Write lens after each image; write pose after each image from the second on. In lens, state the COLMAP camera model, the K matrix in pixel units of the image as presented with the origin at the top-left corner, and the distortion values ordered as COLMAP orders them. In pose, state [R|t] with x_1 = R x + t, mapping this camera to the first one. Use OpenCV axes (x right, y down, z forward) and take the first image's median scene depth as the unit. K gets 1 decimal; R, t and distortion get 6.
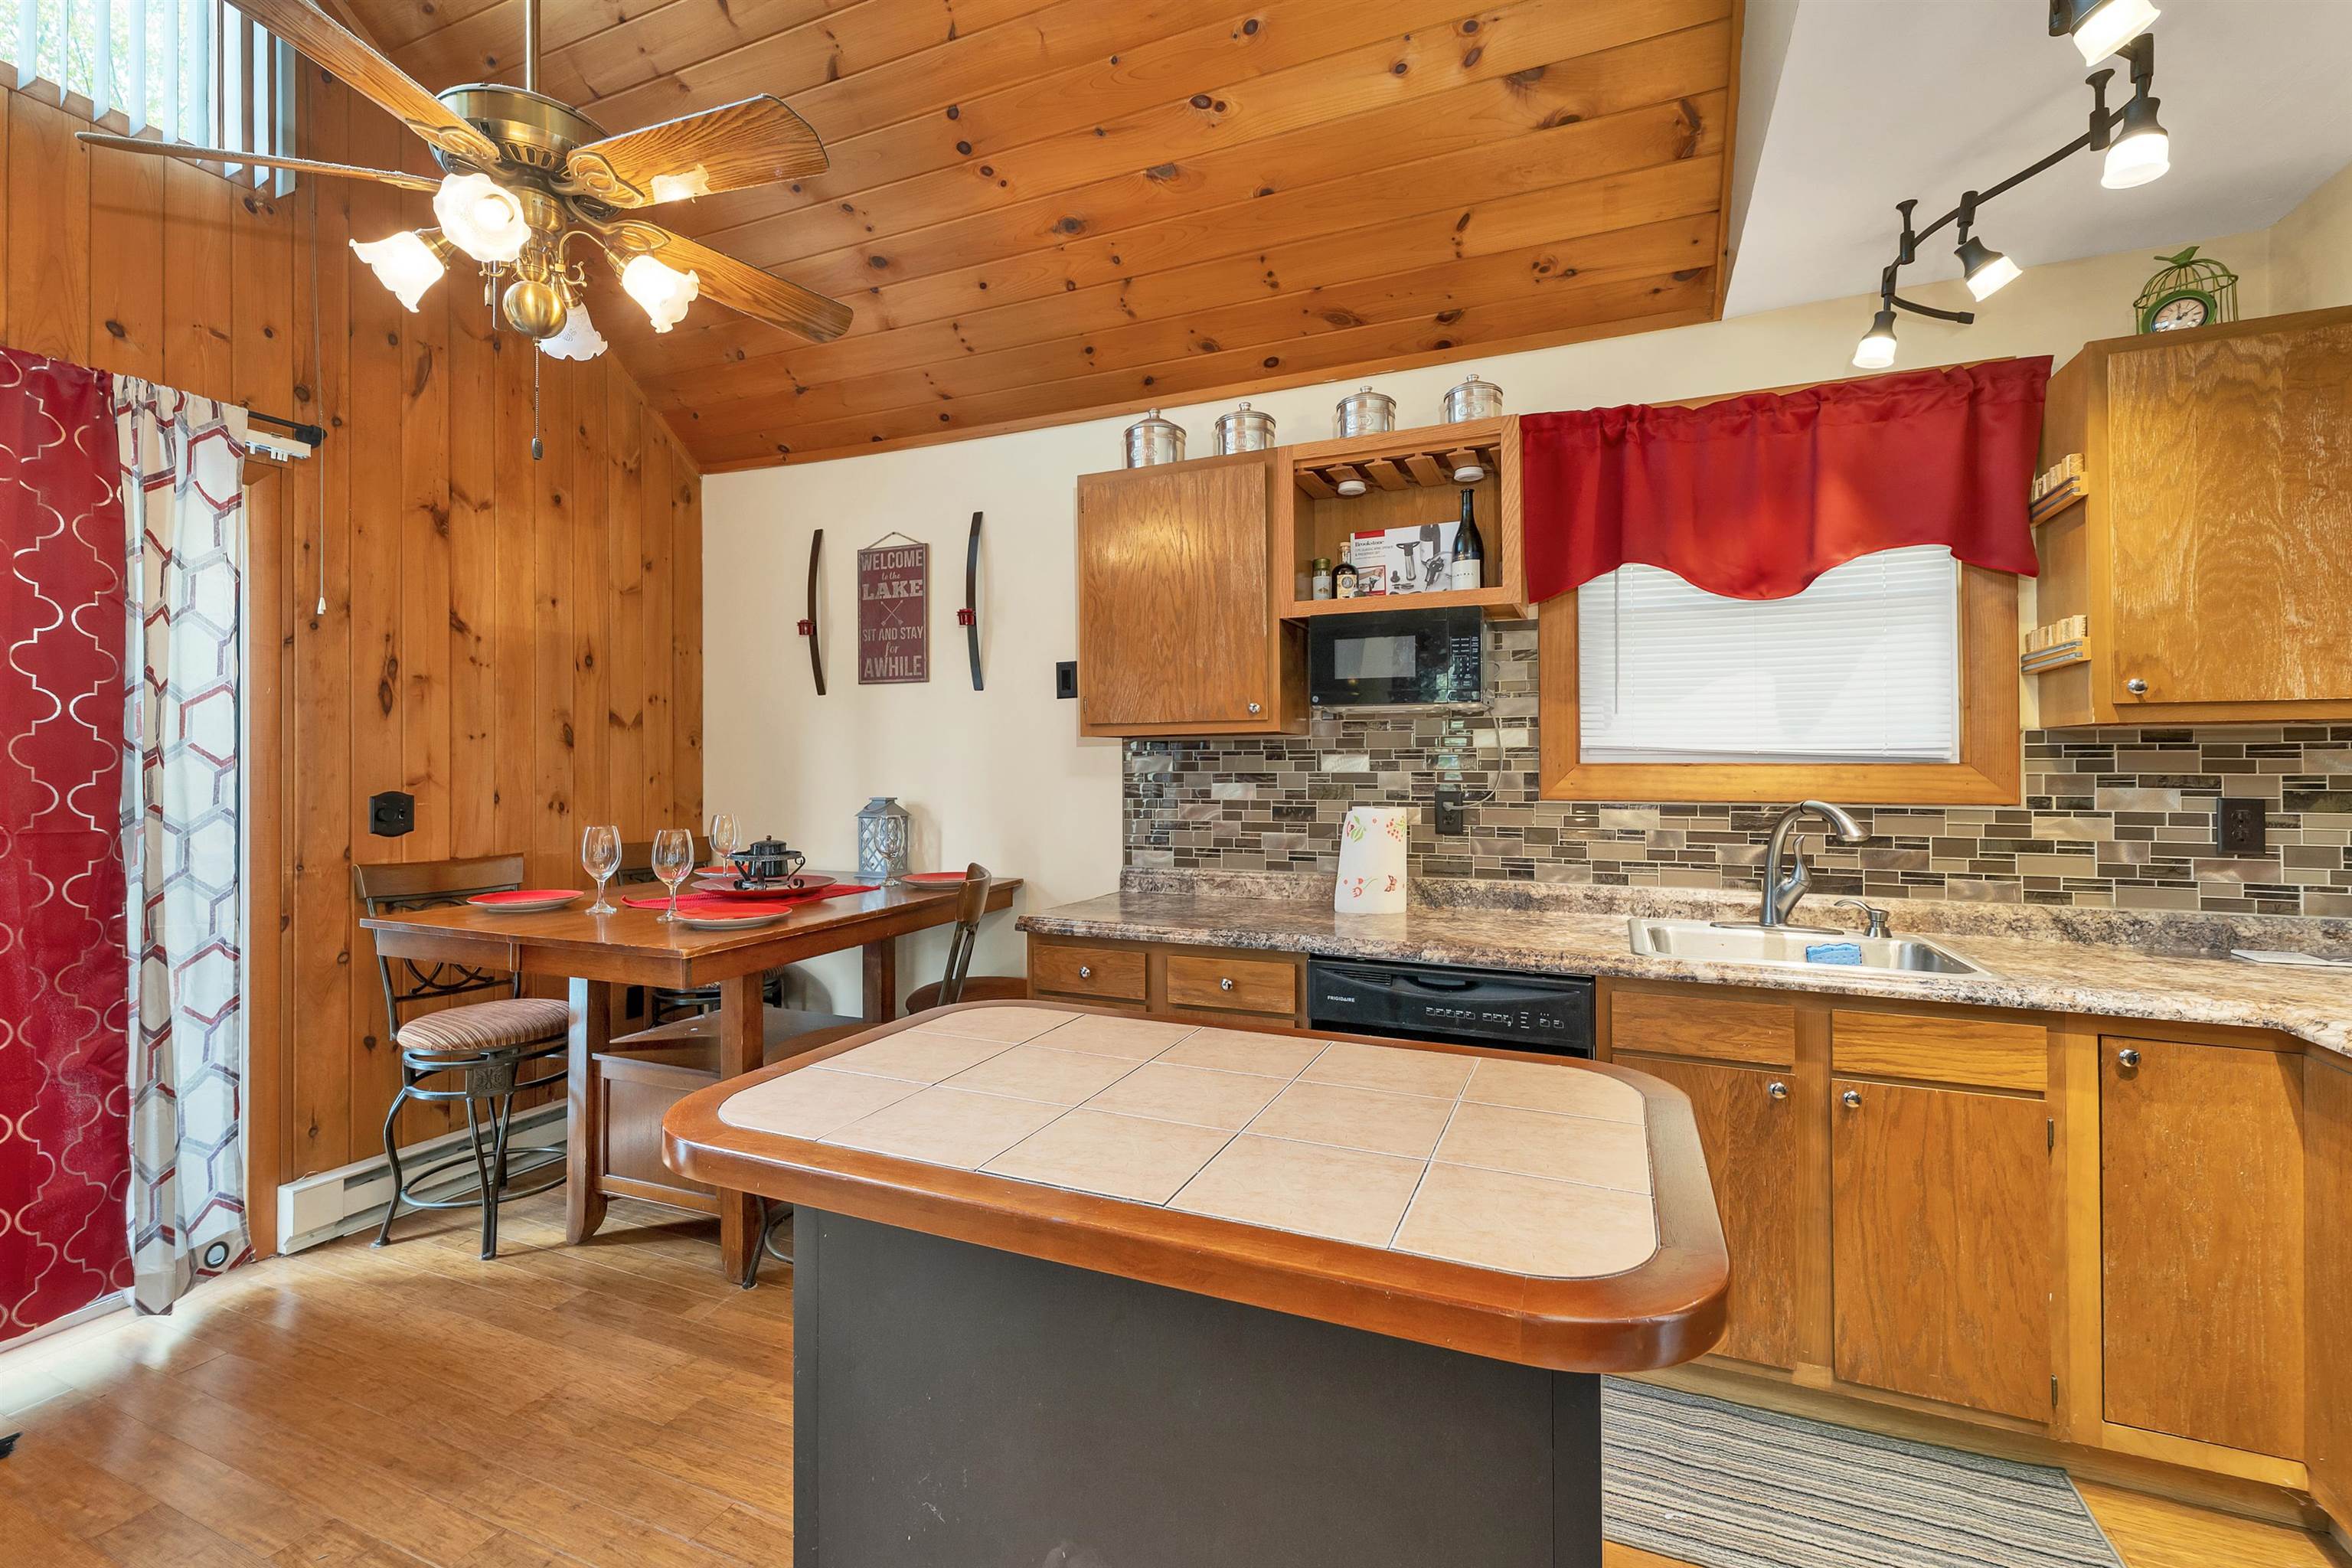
lens RADIAL K [[1000.8, 0, 1157.0], [0, 1000.8, 758.6], [0, 0, 1]] dist [-0.000178, -0.000184]
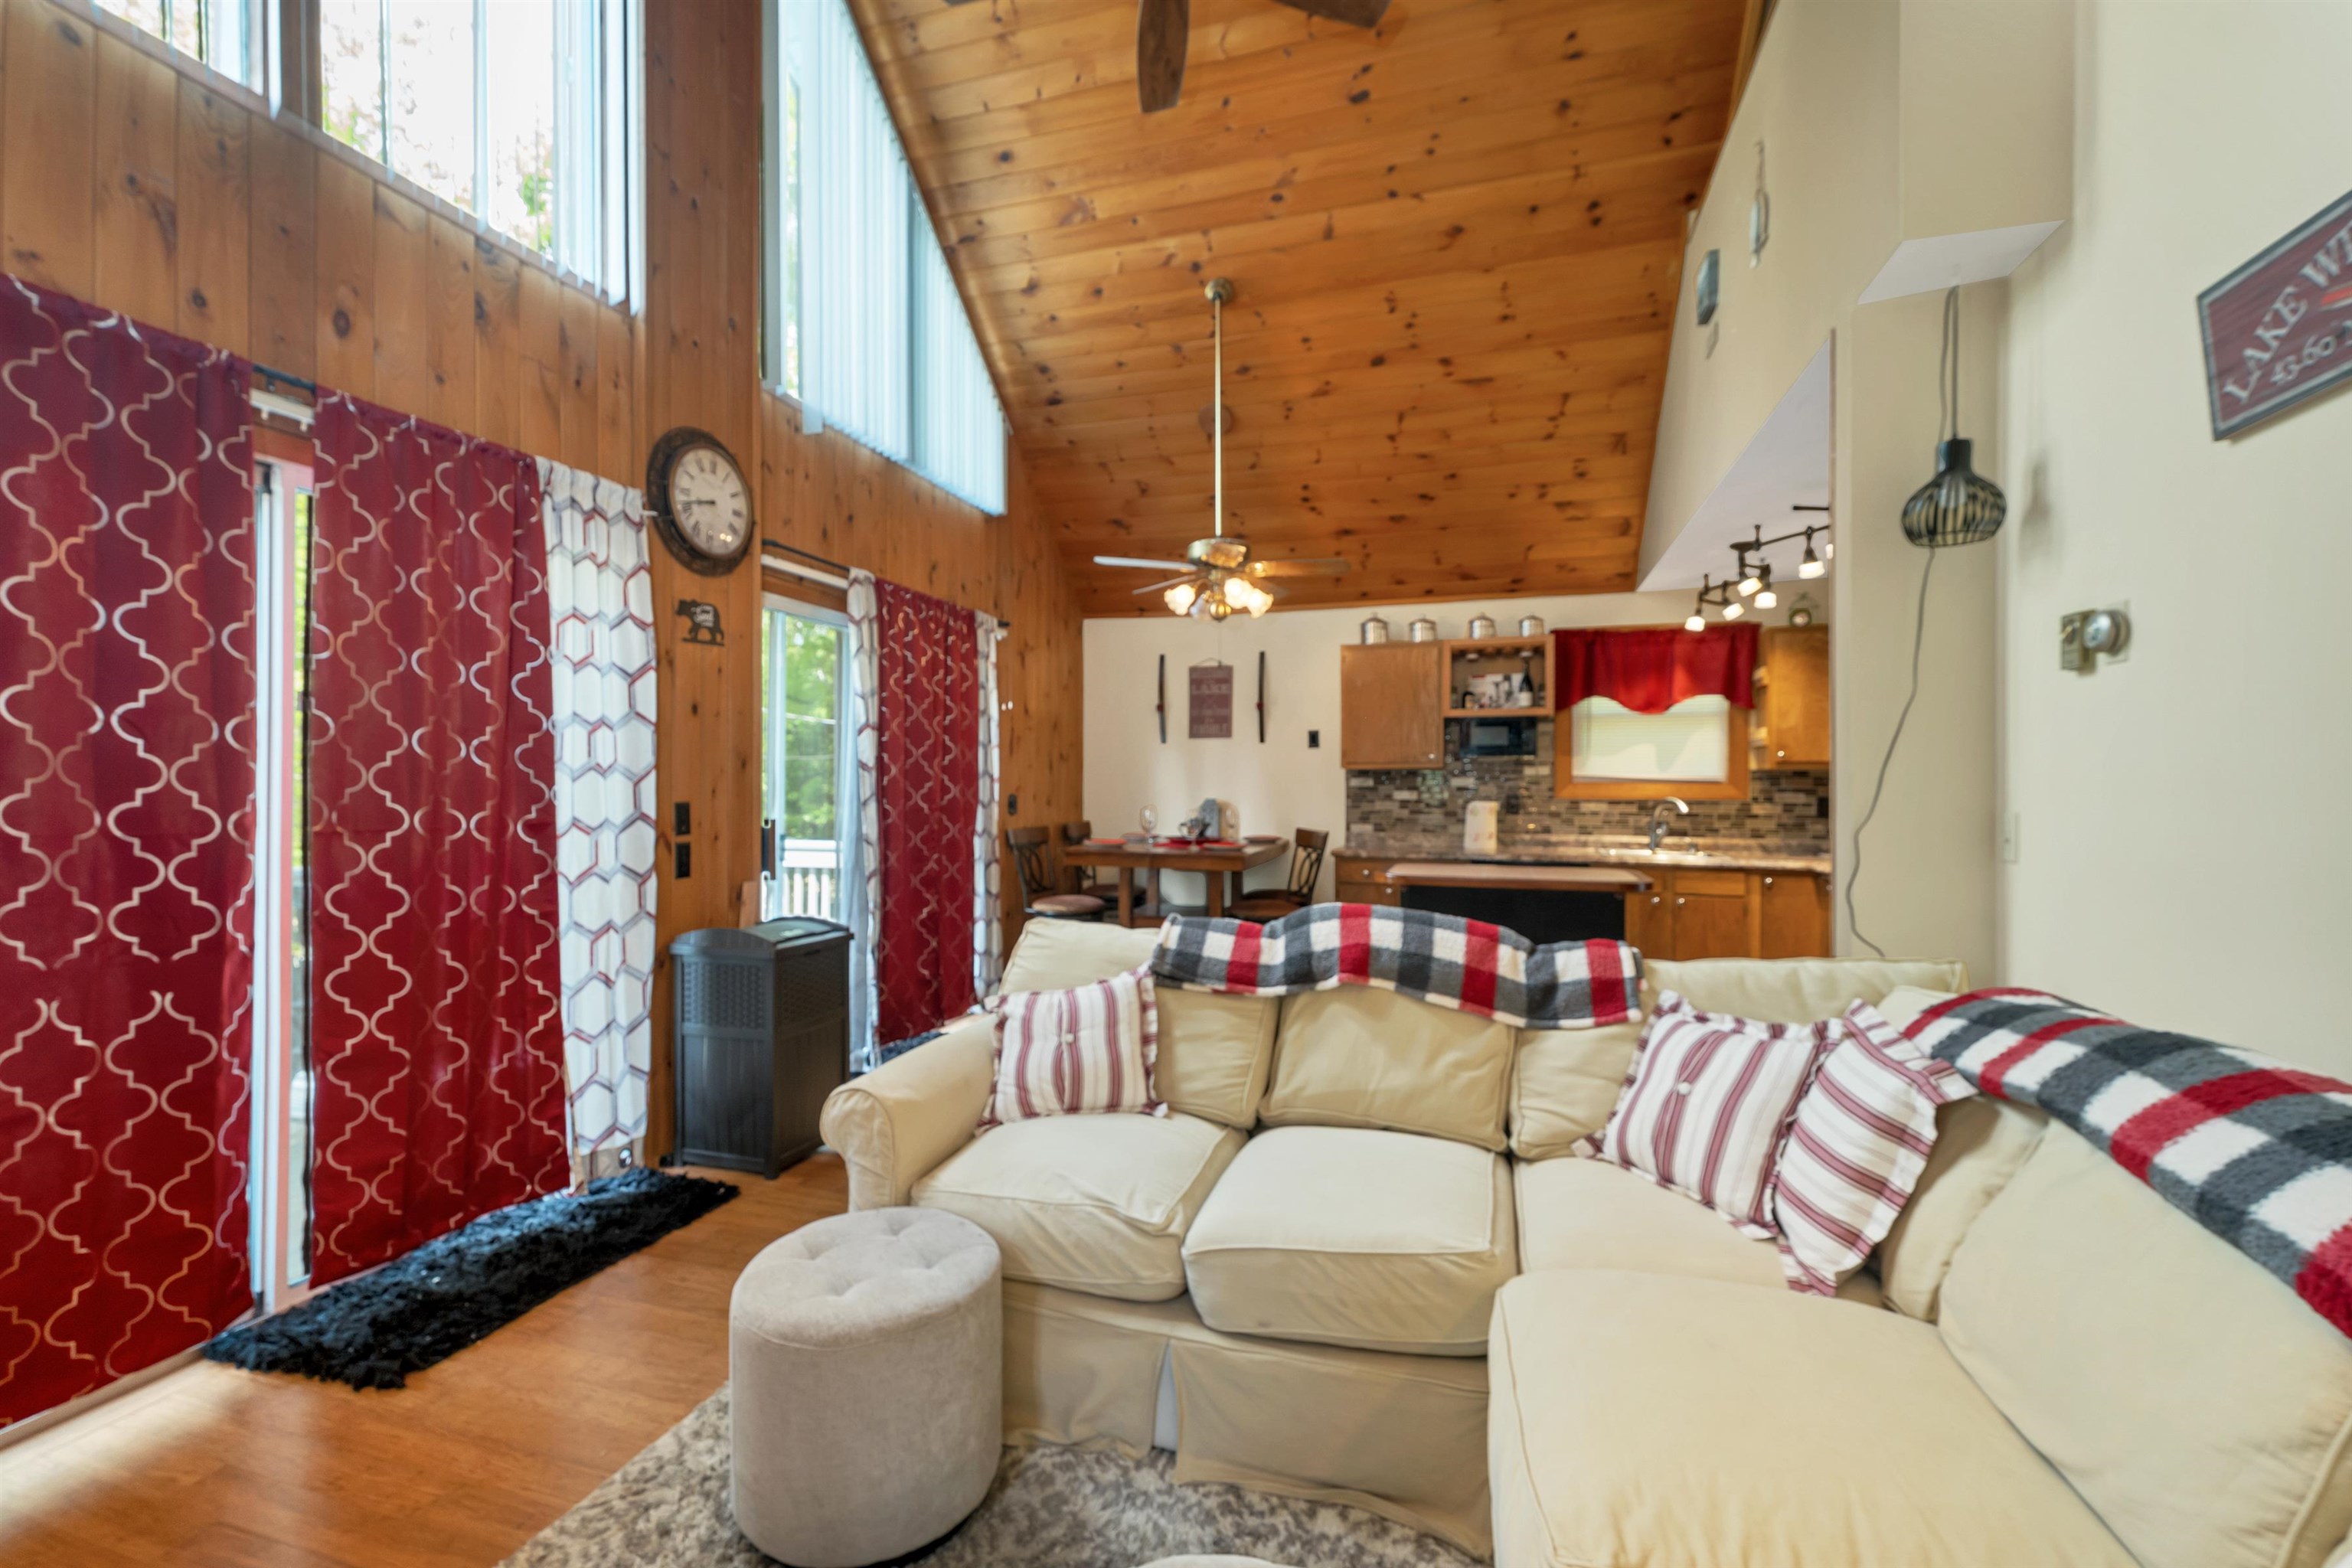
lens RADIAL K [[992.1, 0, 1145.8], [0, 992.1, 788.7], [0, 0, 1]] dist [0.003341, 0.000156]
pose [[0.995689, 0.004090, 0.092667, -0.733067], [-0.005254, 0.999910, 0.012327, -0.003473], [-0.092608, -0.012761, 0.995621, -1.126923]]
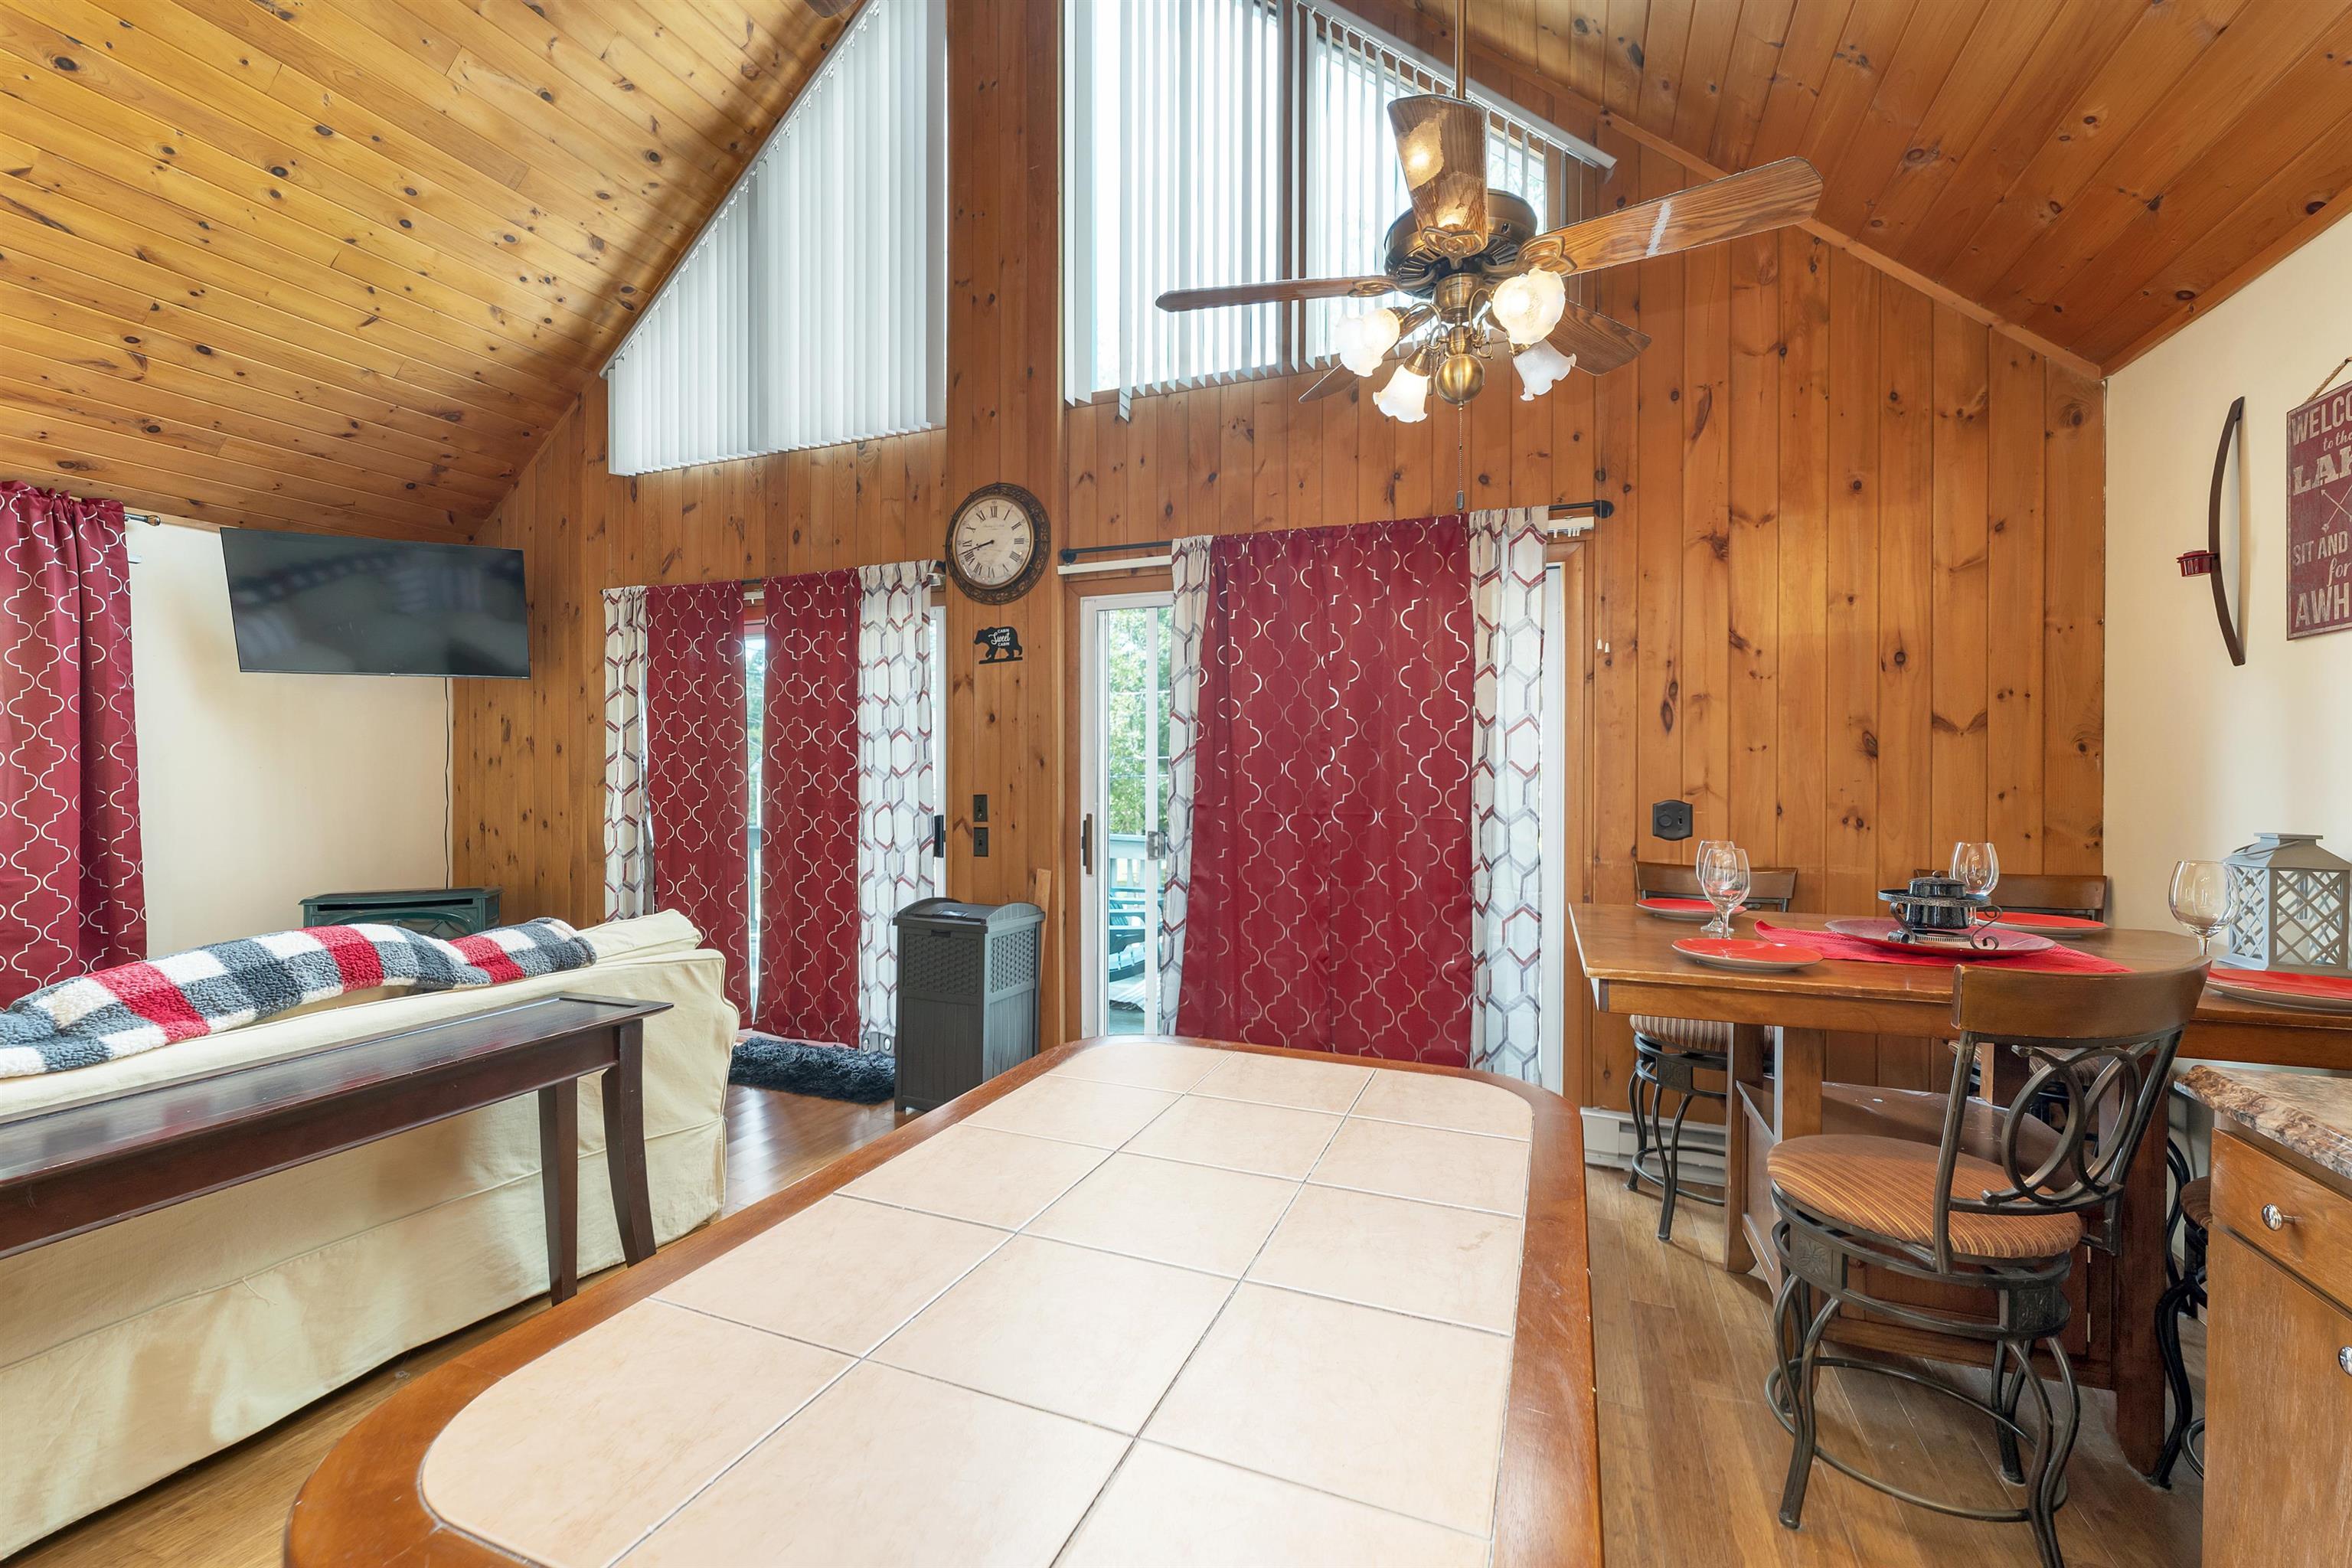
lens RADIAL K [[982.0, 0, 1176.0], [0, 982.0, 784.0], [0, 0, 1]] dist [0.001091, 0.000260]
pose [[0.037921, 0.007964, -0.999249, 0.341163], [0.003424, 0.999961, 0.008099, 0.004417], [0.999275, -0.003728, 0.037893, 0.430292]]
